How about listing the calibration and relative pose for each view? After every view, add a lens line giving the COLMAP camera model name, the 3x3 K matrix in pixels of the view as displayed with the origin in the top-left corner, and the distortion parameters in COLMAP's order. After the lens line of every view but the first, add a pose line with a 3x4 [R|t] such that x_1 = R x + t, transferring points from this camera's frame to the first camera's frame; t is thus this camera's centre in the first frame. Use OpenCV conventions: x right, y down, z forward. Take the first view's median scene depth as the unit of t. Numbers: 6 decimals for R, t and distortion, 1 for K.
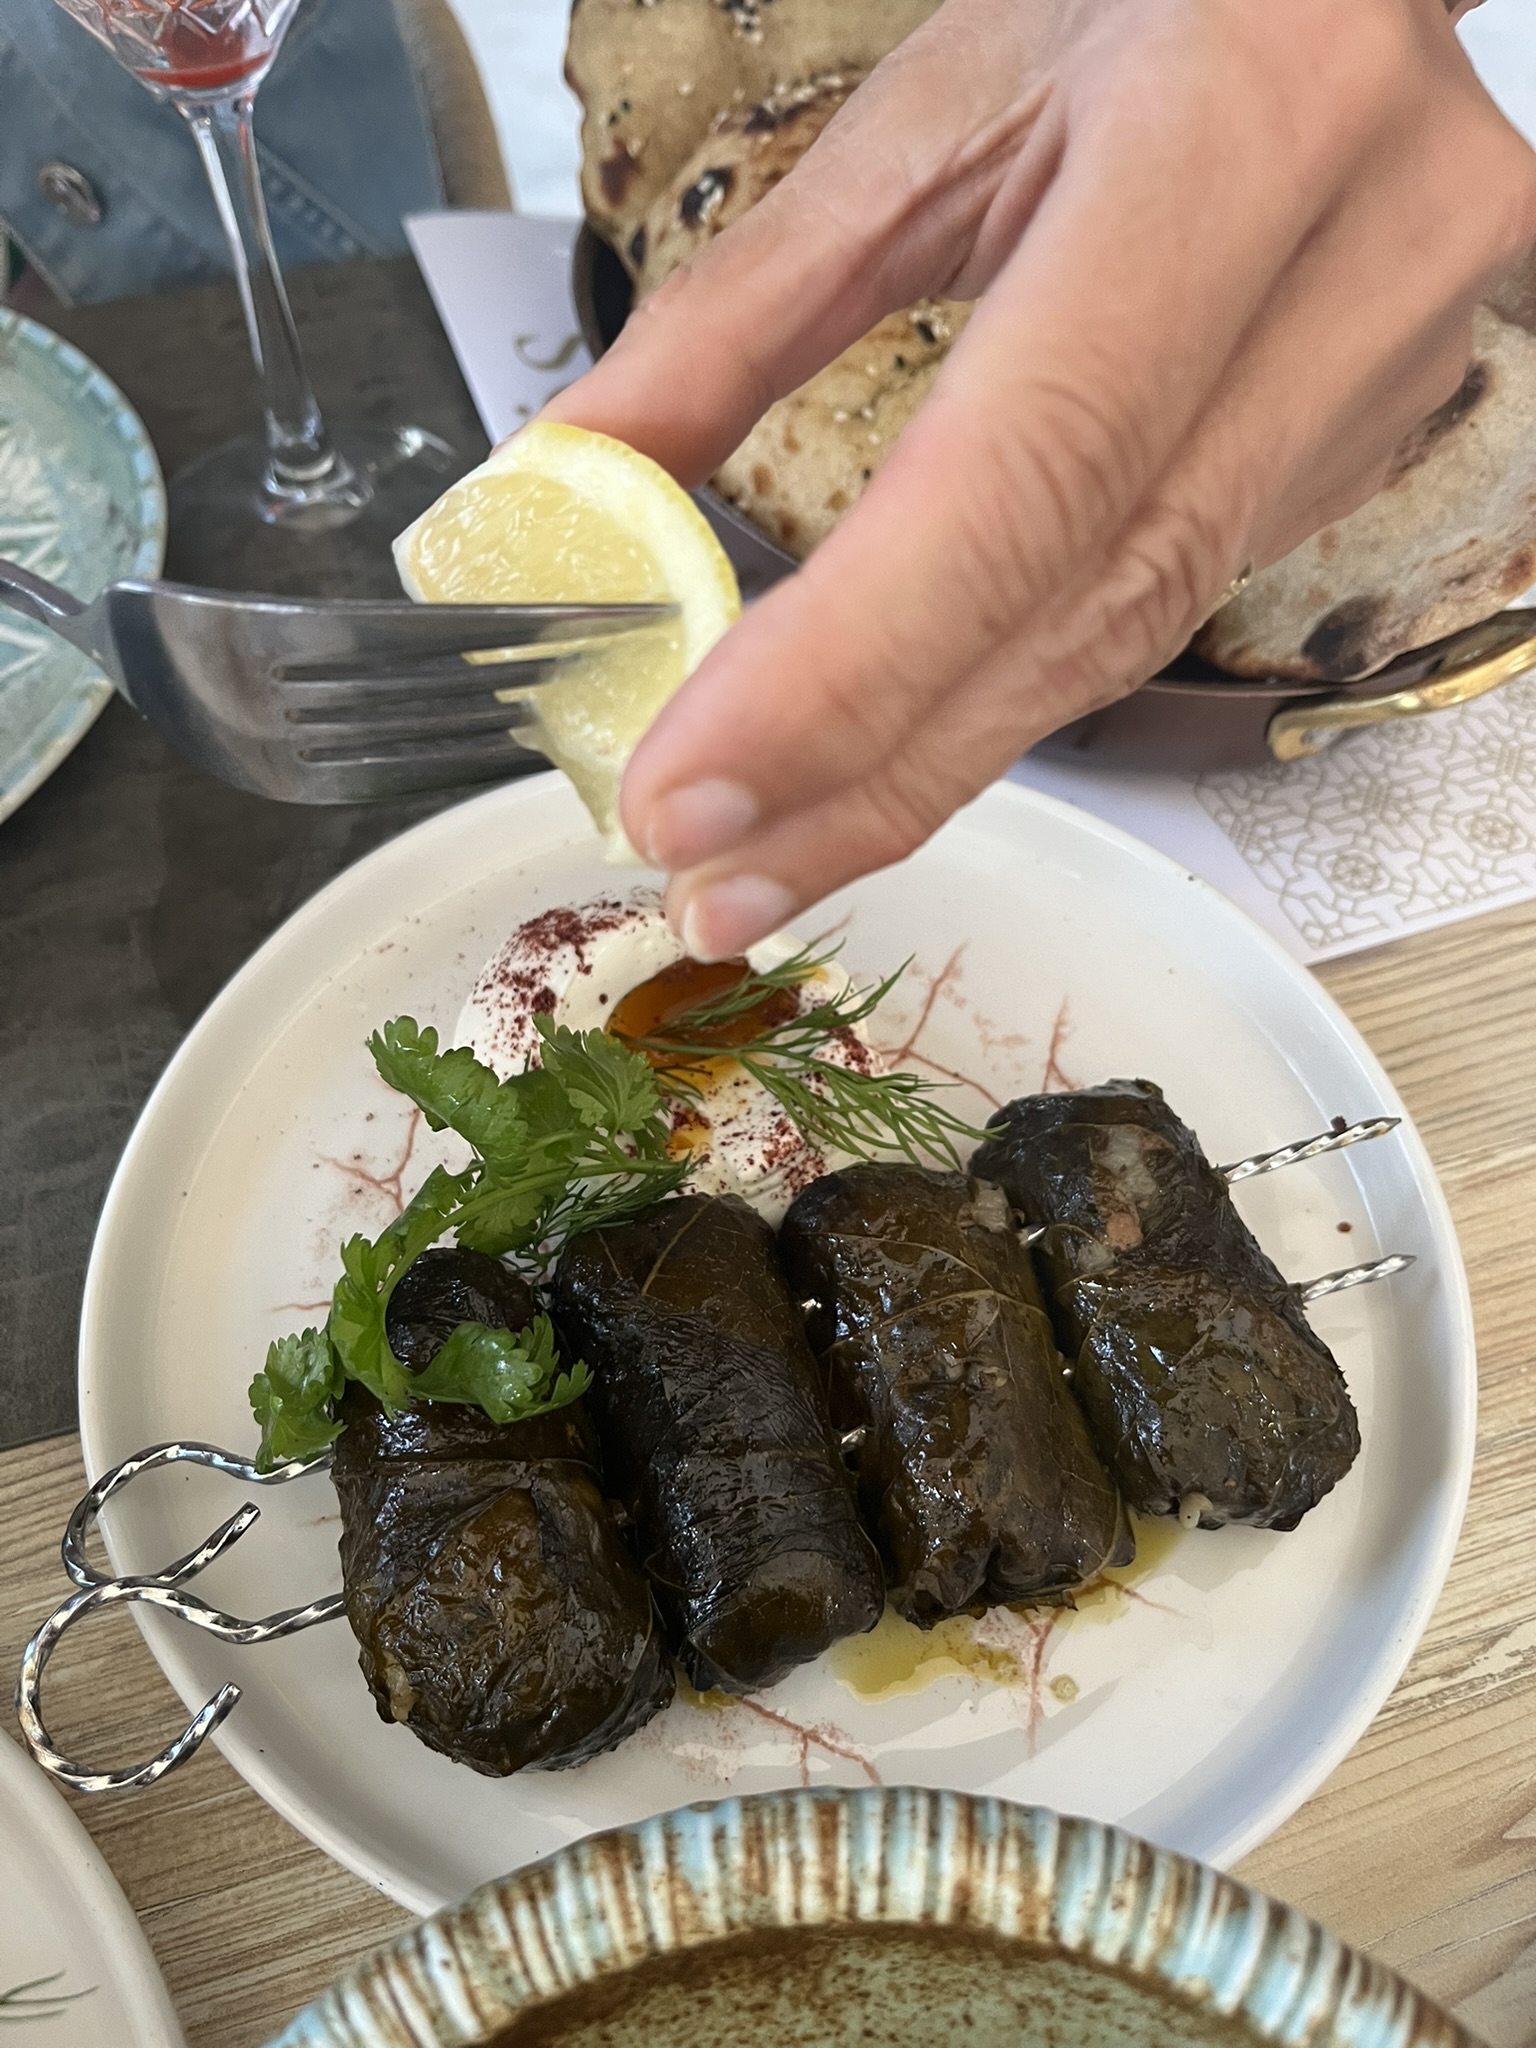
lens RADIAL K [[1596.1, 0, 765.0], [0, 1596.1, 1039.1], [0, 0, 1]] dist [0.036768, -0.075528]
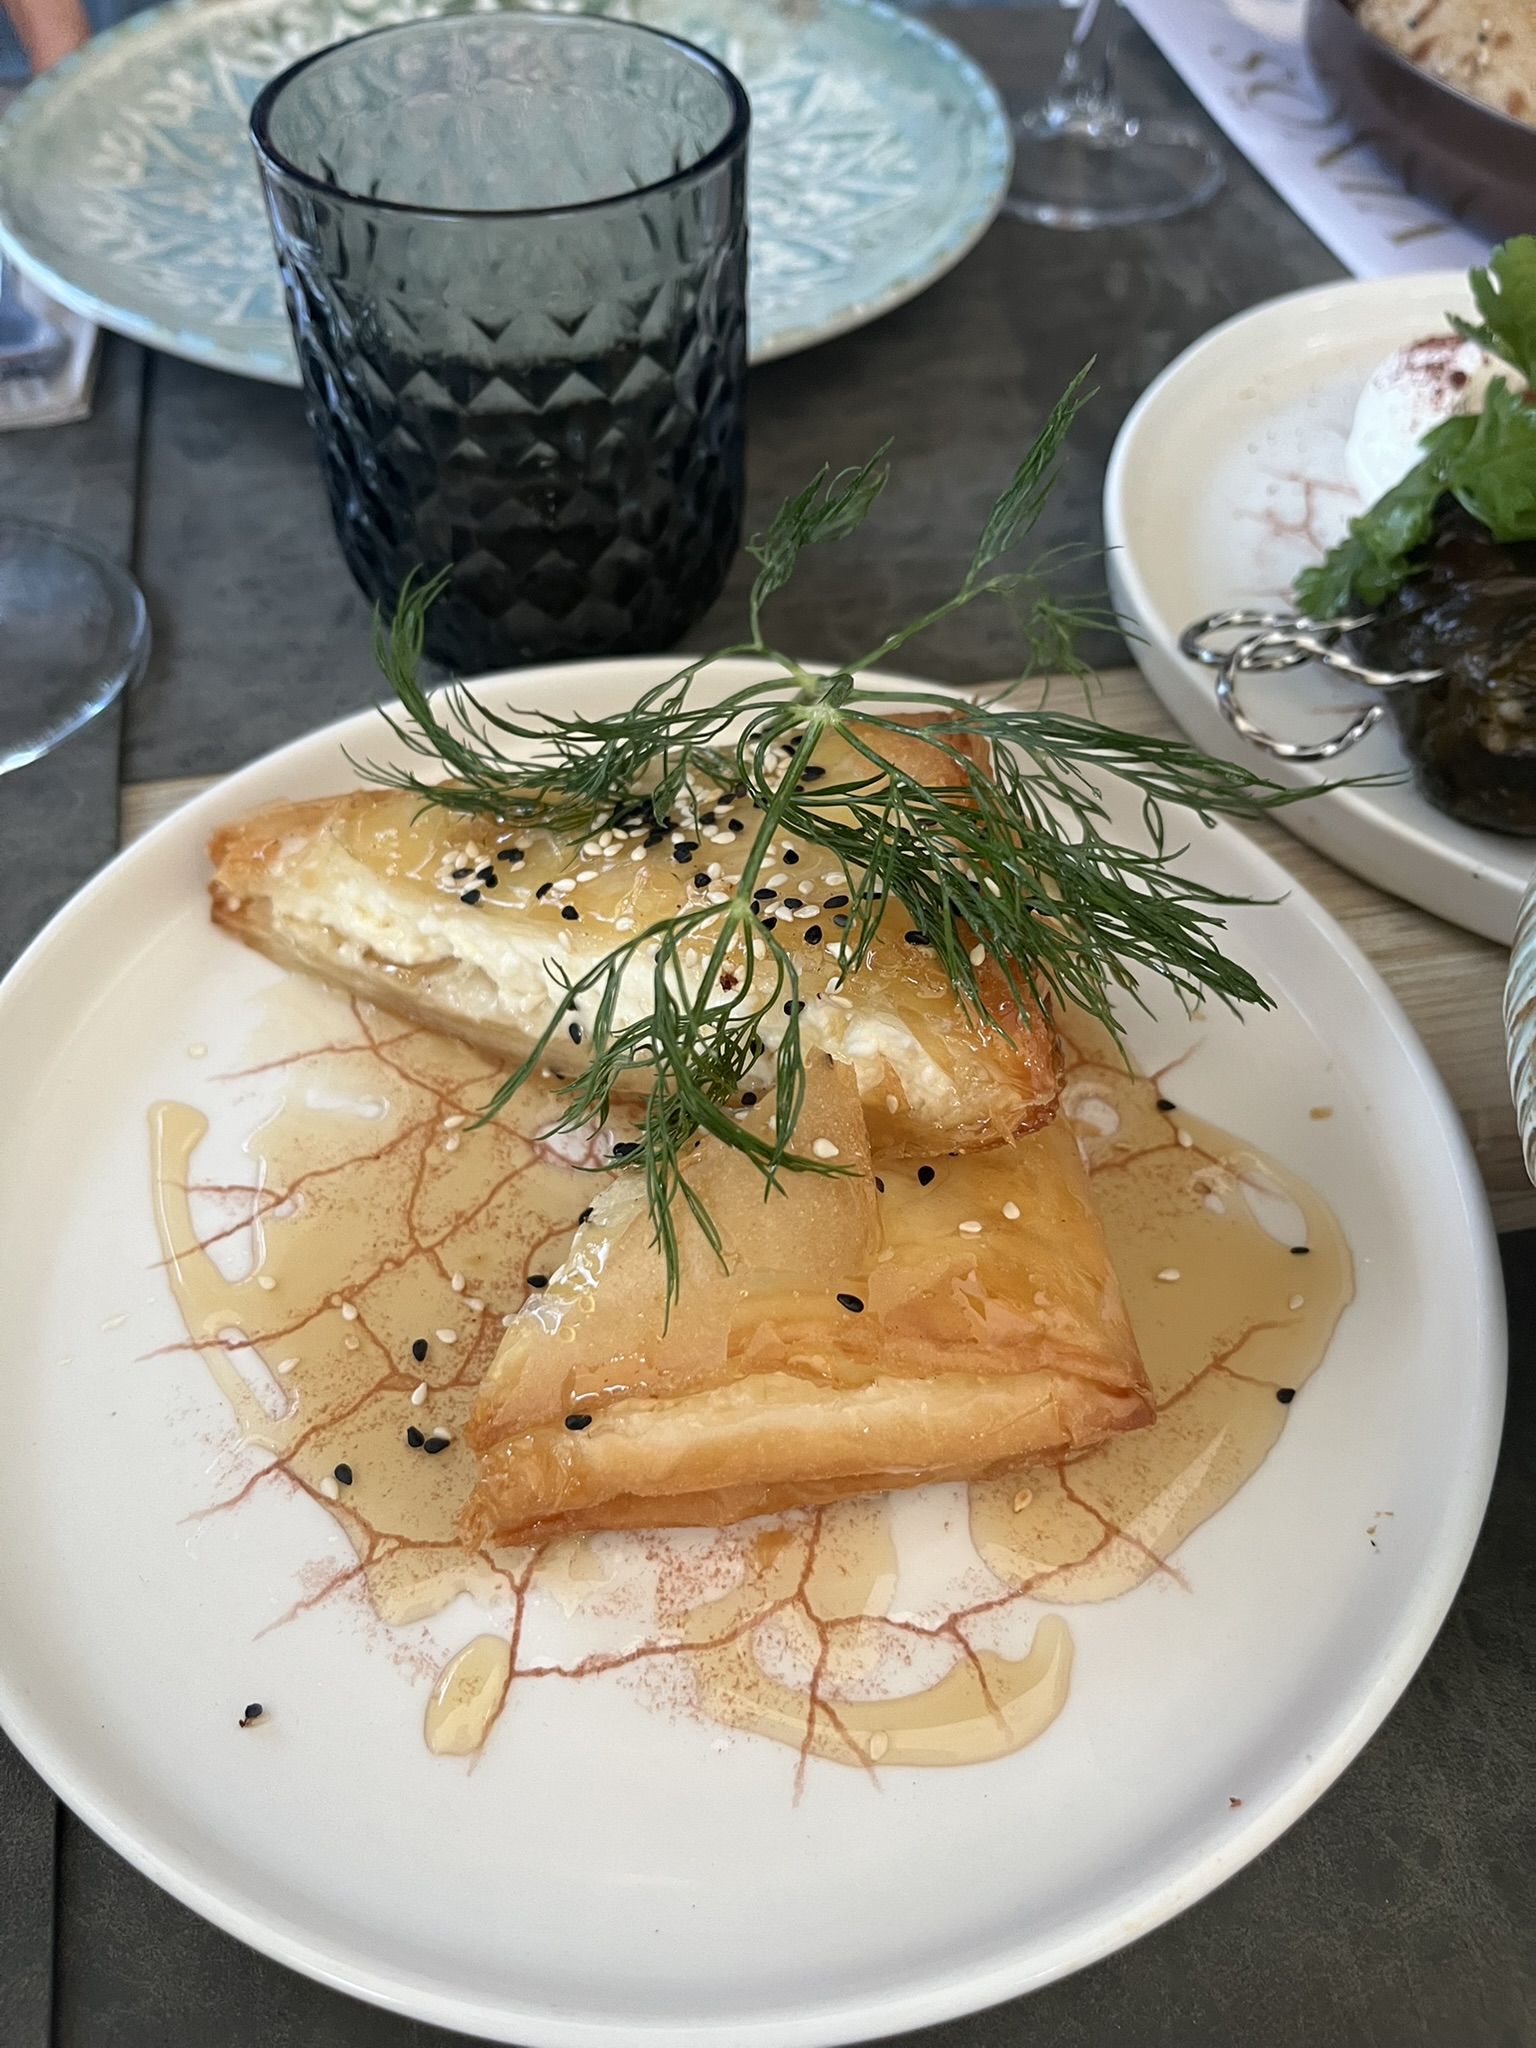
lens RADIAL K [[1596.1, 0, 765.0], [0, 1596.1, 1039.1], [0, 0, 1]] dist [0.036768, -0.075528]
pose [[0.994359, 0.088710, -0.058137, -0.528007], [-0.091512, 0.994673, -0.047445, 0.561248], [0.053619, 0.052498, 0.997181, -0.218042]]
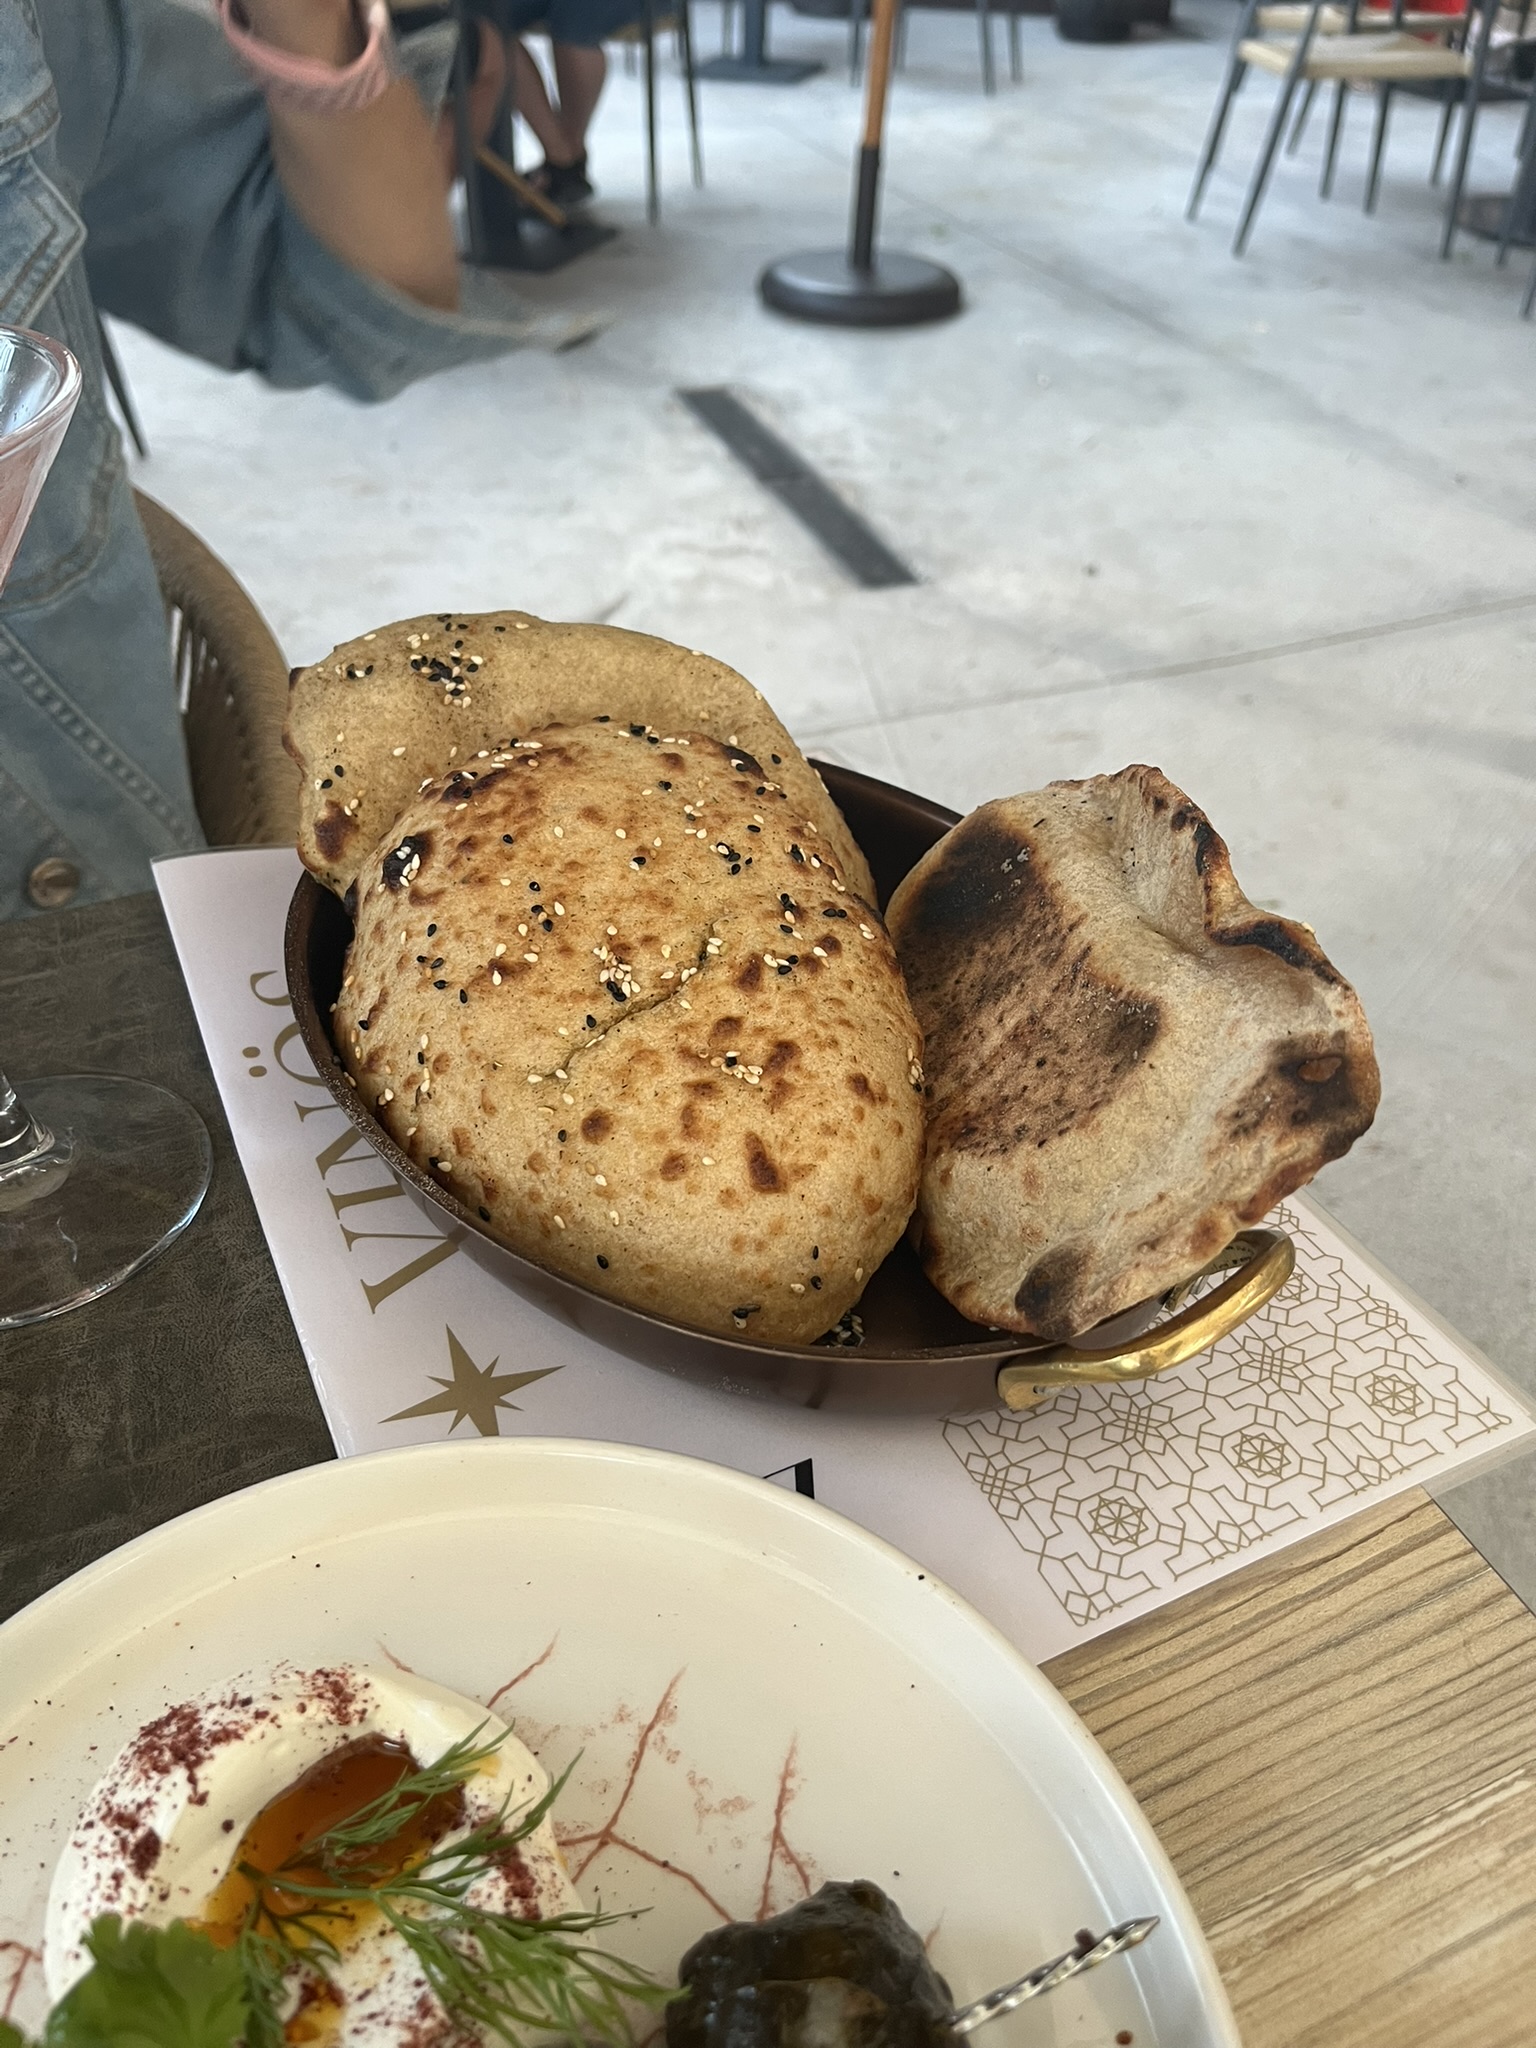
lens RADIAL K [[1581.6, 0, 768.0], [0, 1581.6, 1024.0], [0, 0, 1]] dist [0.064248, -0.105366]
pose [[0.995646, -0.072560, 0.058517, 0.161592], [0.085474, 0.961135, -0.262512, -0.184139], [-0.037195, 0.266371, 0.963153, 0.063609]]
